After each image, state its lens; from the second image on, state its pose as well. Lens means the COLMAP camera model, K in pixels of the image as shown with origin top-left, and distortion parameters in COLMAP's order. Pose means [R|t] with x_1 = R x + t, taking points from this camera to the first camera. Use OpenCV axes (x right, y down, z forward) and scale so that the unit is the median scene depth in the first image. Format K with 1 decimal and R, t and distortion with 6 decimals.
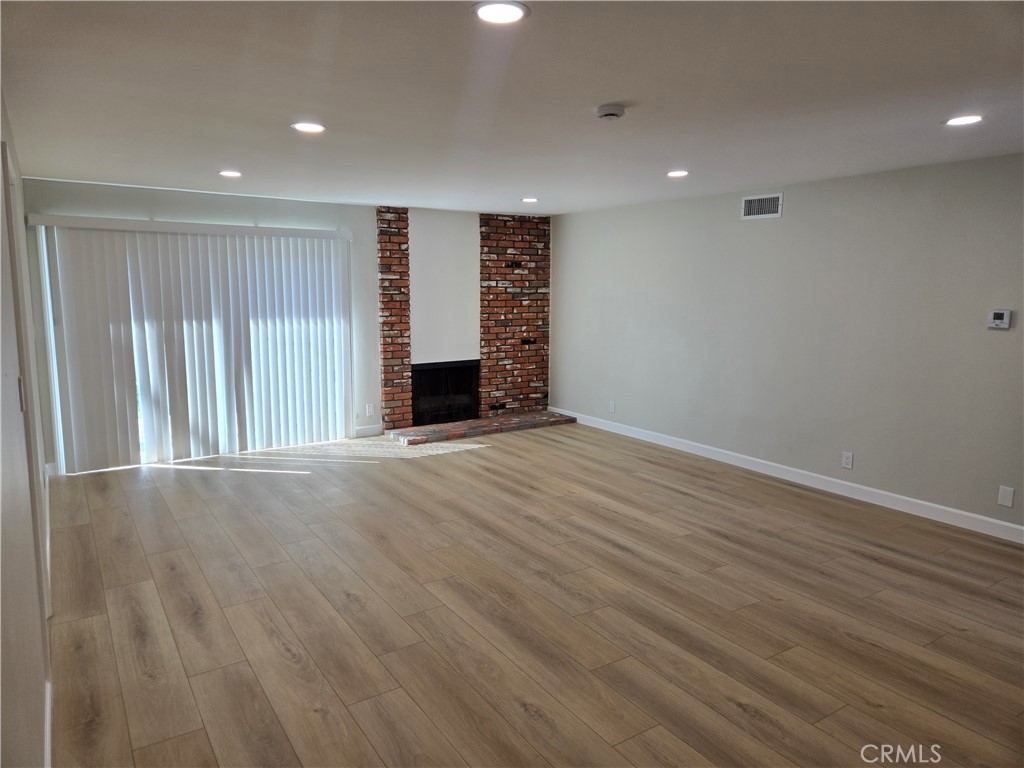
lens RADIAL K [[689.0, 0, 503.6], [0, 689.0, 381.1], [0, 0, 1]] dist [0.074508, -0.057725]
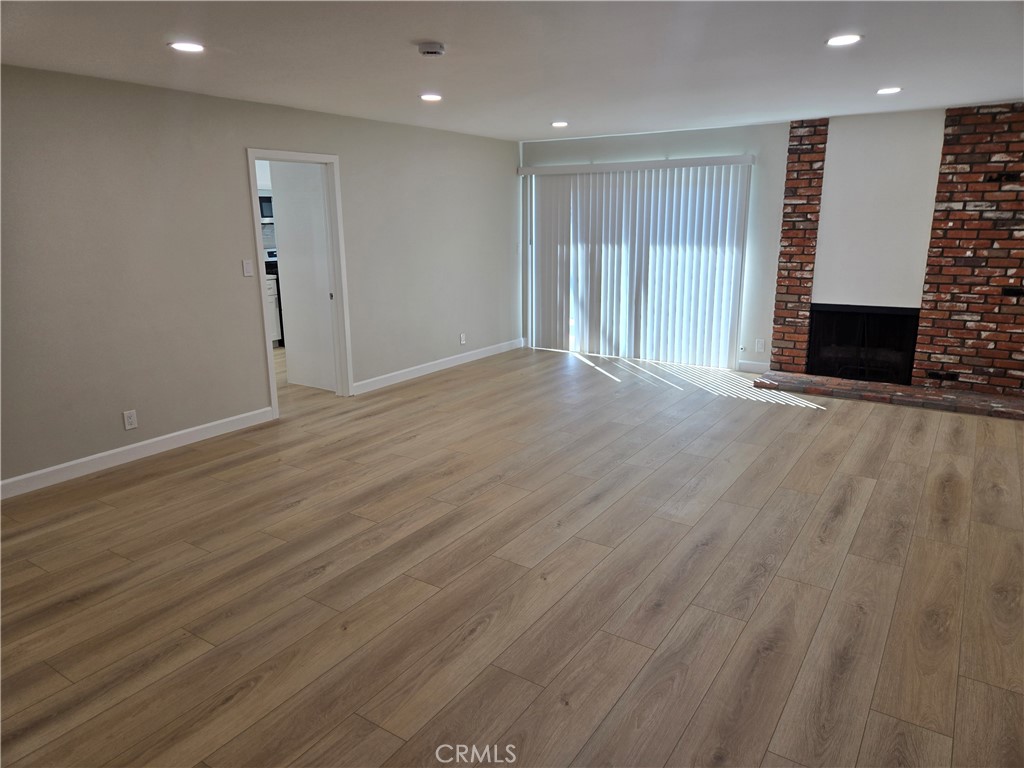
lens RADIAL K [[693.6, 0, 499.6], [0, 693.6, 382.7], [0, 0, 1]] dist [0.075503, -0.063523]
pose [[0.380741, 0.211459, -0.900178, 0.546868], [-0.119625, 0.976584, 0.178811, -0.038152], [0.916911, 0.039603, 0.397122, 0.290875]]
